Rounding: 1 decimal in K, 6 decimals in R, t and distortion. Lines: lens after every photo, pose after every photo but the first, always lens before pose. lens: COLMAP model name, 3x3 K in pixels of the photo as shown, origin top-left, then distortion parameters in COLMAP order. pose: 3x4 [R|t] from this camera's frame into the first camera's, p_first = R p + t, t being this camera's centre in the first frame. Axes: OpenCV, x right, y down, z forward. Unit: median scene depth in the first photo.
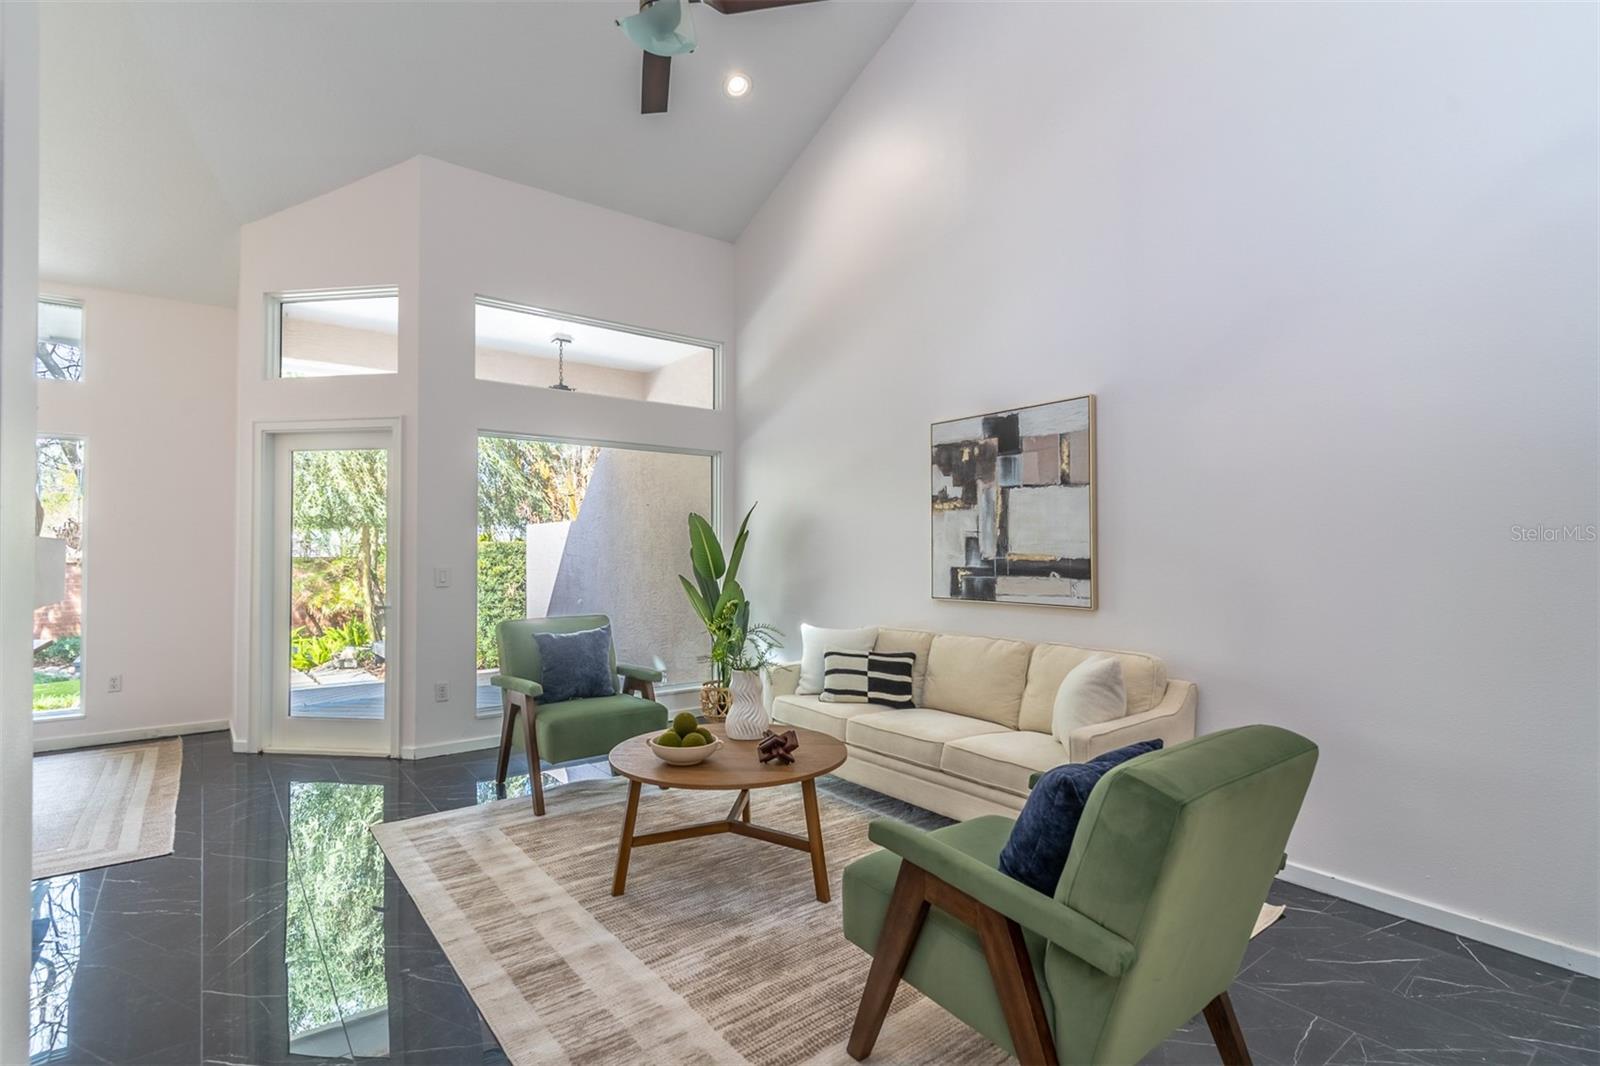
lens RADIAL K [[776.2, 0, 796.9], [0, 776.2, 541.0], [0, 0, 1]] dist [0.015247, -0.000287]
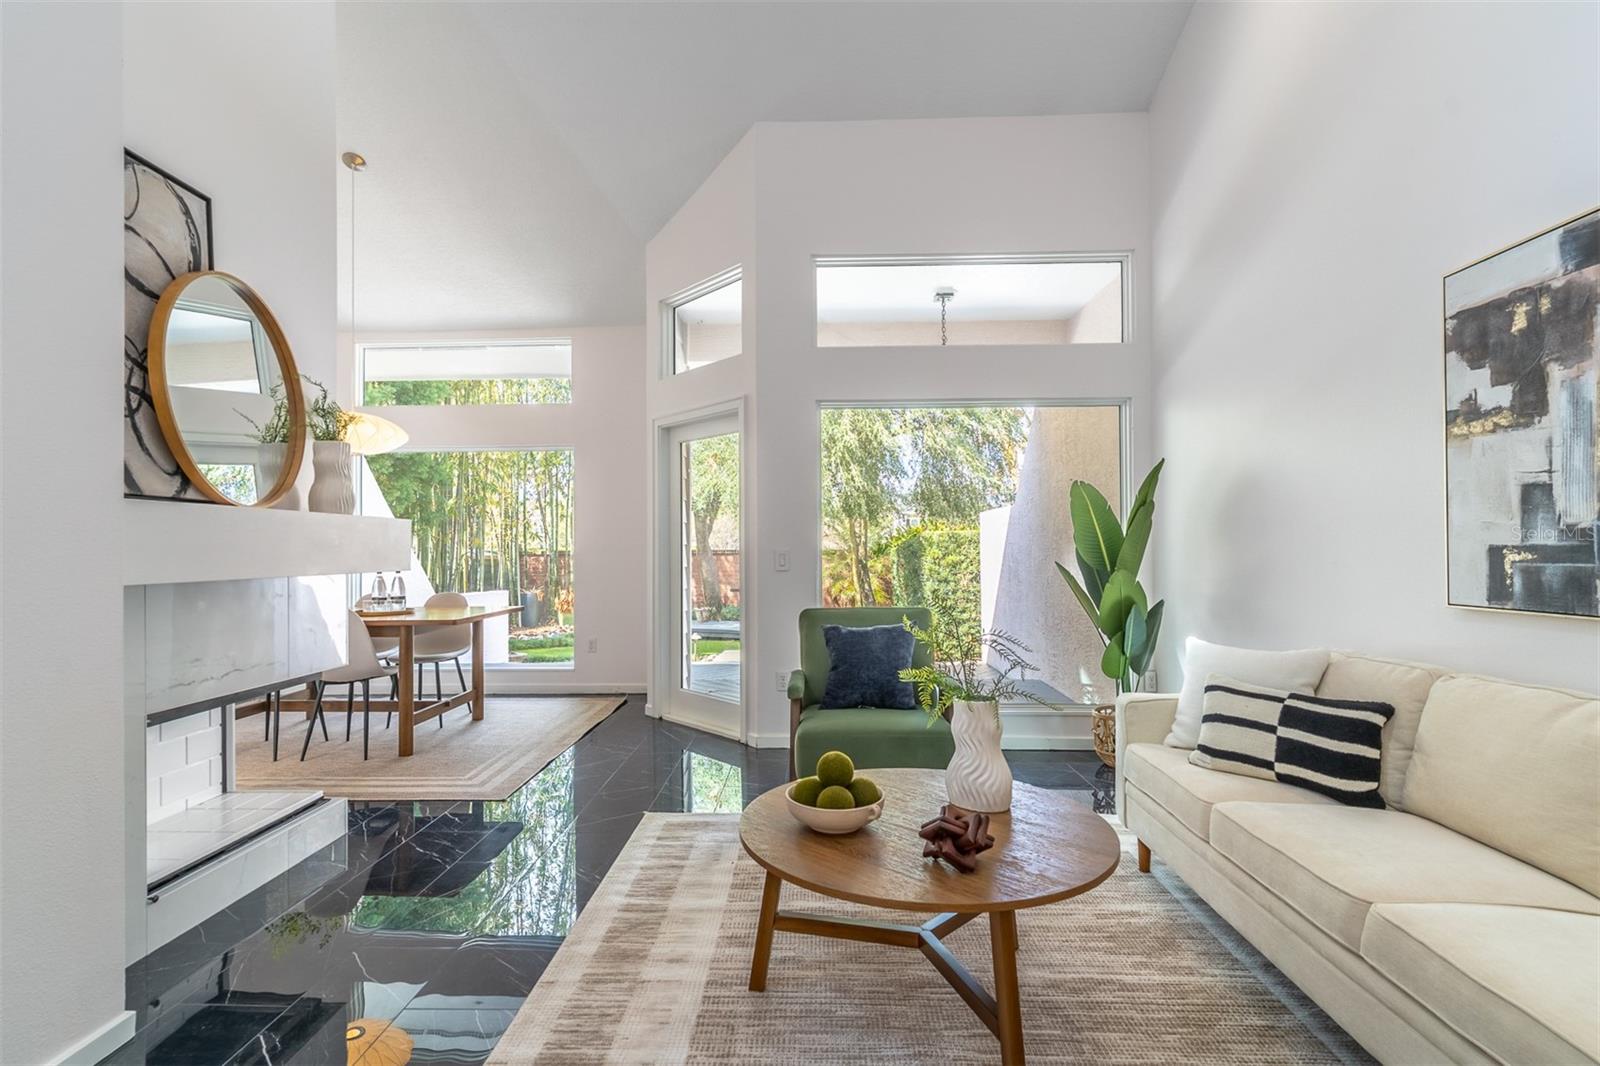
lens RADIAL K [[776.2, 0, 785.8], [0, 776.2, 537.3], [0, 0, 1]] dist [0.015247, -0.000287]
pose [[0.769675, -0.011331, -0.638335, 0.173677], [0.011400, 0.999927, -0.004004, 0.025140], [0.638334, -0.004195, 0.769748, 0.310157]]
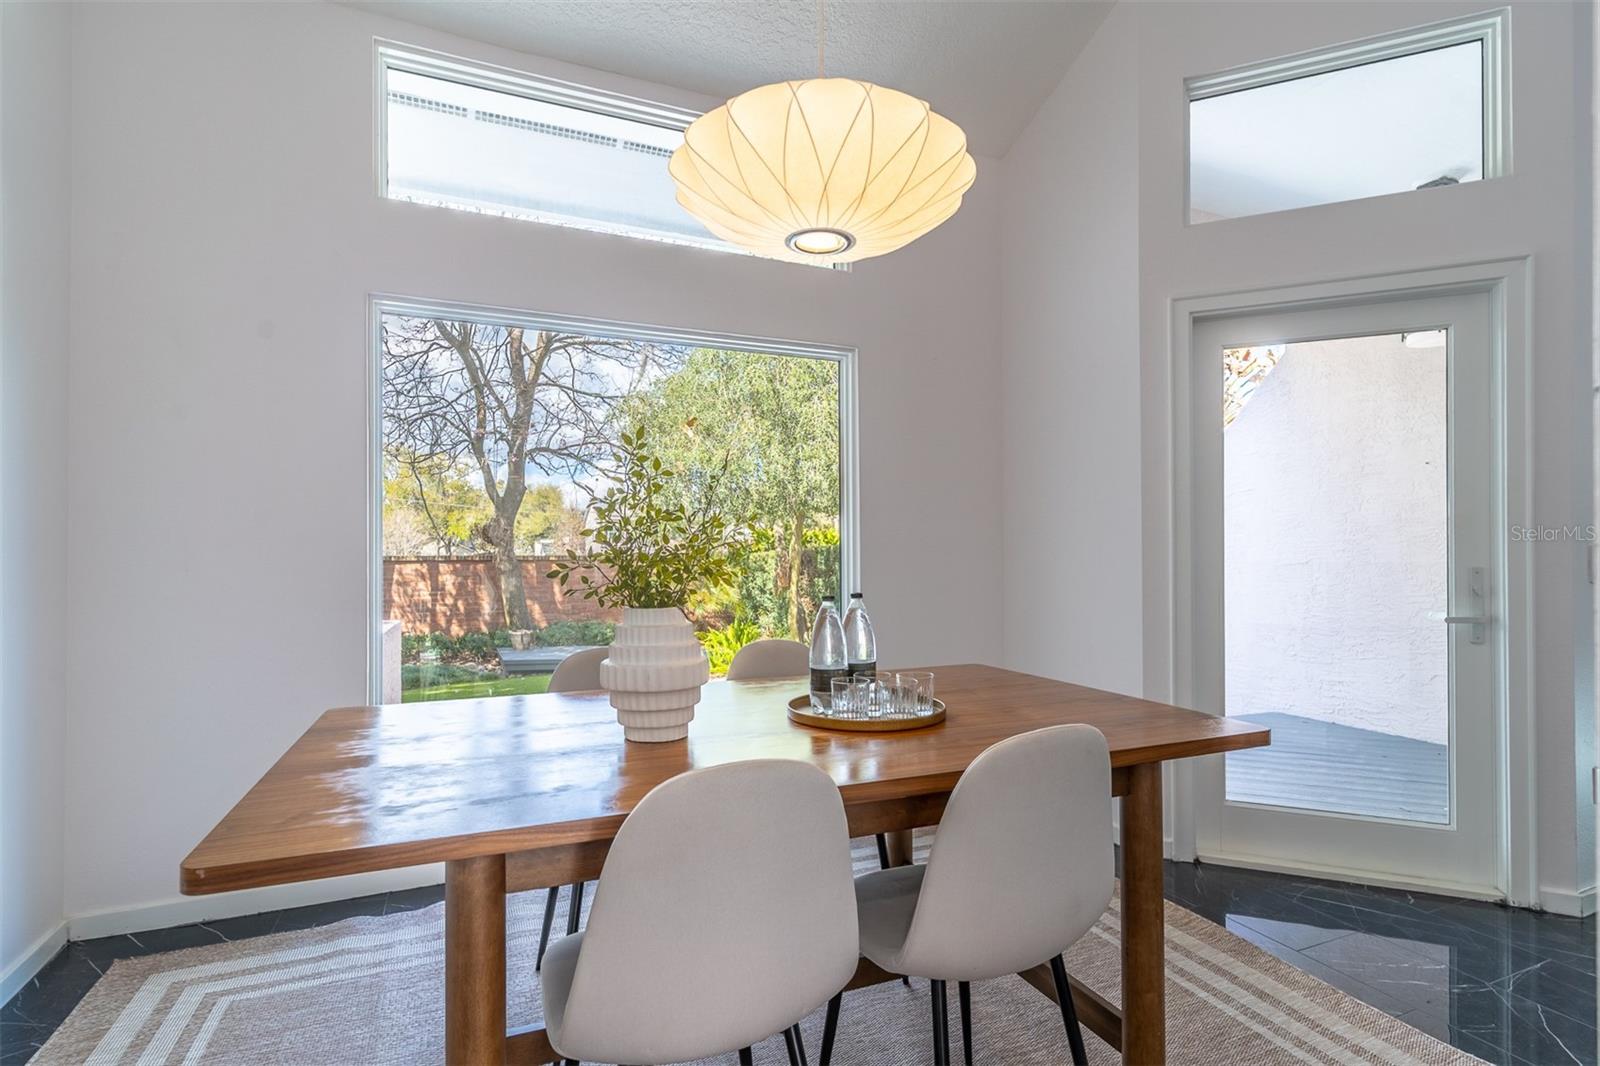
lens RADIAL K [[776.2, 0, 799.6], [0, 776.2, 539.4], [0, 0, 1]] dist [0.015247, -0.000287]
pose [[0.969736, -0.009344, -0.243976, -0.947431], [0.008874, 0.999956, -0.003027, 0.033050], [0.243994, 0.000771, 0.969777, 0.413606]]
